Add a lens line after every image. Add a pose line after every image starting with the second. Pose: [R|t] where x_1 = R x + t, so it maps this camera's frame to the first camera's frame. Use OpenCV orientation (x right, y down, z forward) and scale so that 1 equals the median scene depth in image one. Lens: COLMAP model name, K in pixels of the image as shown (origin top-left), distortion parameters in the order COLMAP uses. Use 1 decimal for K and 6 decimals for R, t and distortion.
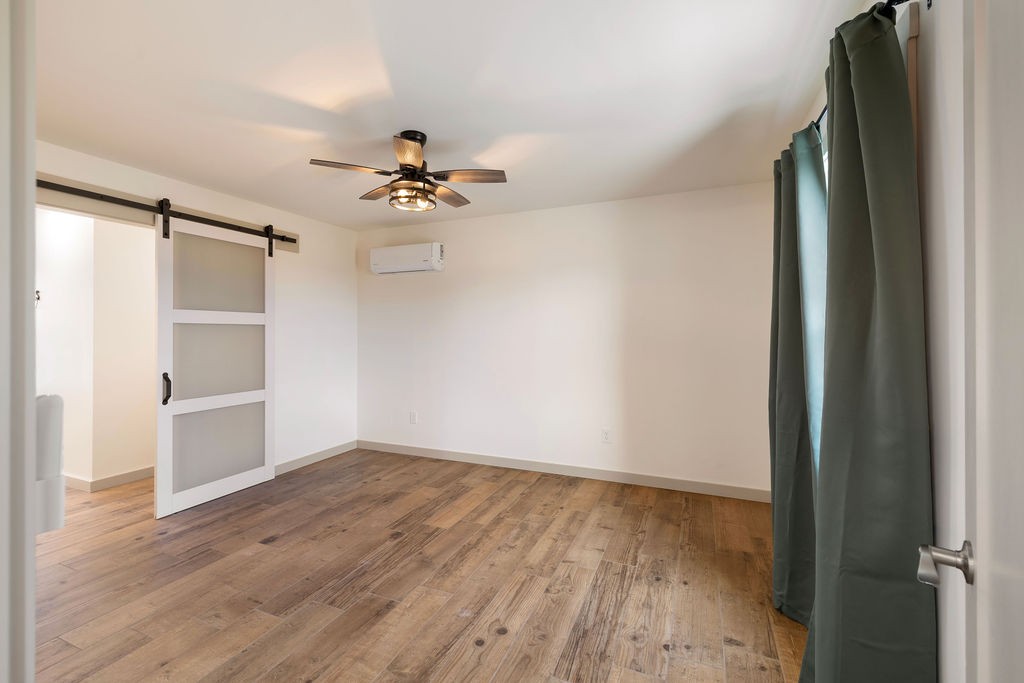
lens RADIAL K [[433.6, 0, 510.7], [0, 433.6, 332.1], [0, 0, 1]] dist [0.000038, -0.000123]
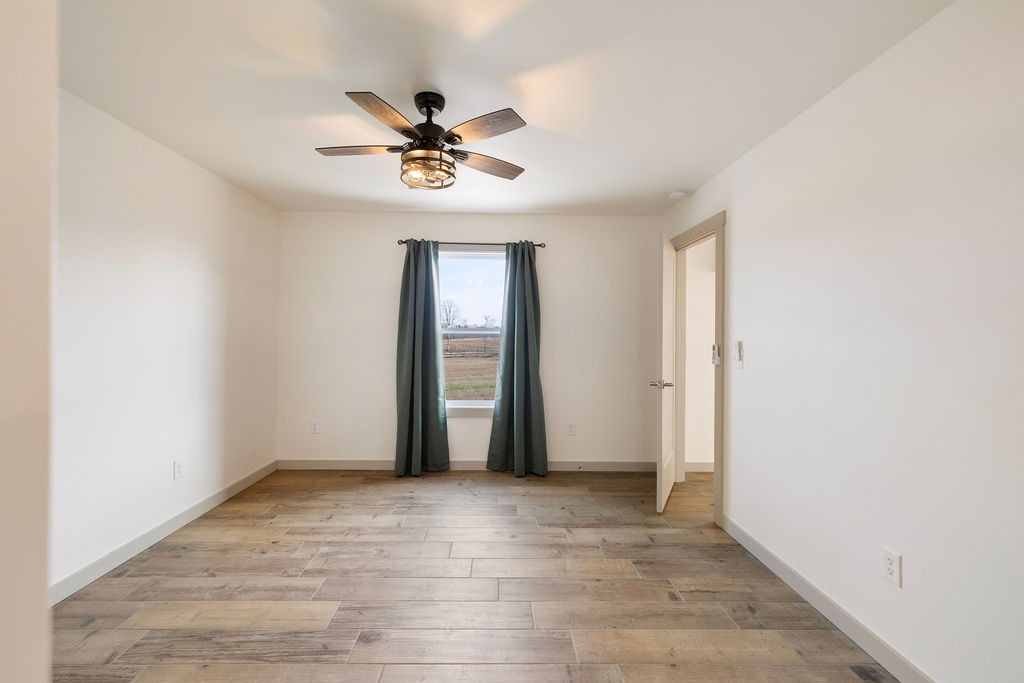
lens RADIAL K [[433.6, 0, 510.7], [0, 433.6, 332.1], [0, 0, 1]] dist [0.000038, -0.000123]
pose [[-0.414131, 0.001549, 0.910216, -0.882910], [-0.006524, 0.999968, -0.004670, 0.004078], [-0.910194, -0.007872, -0.414108, 0.999234]]
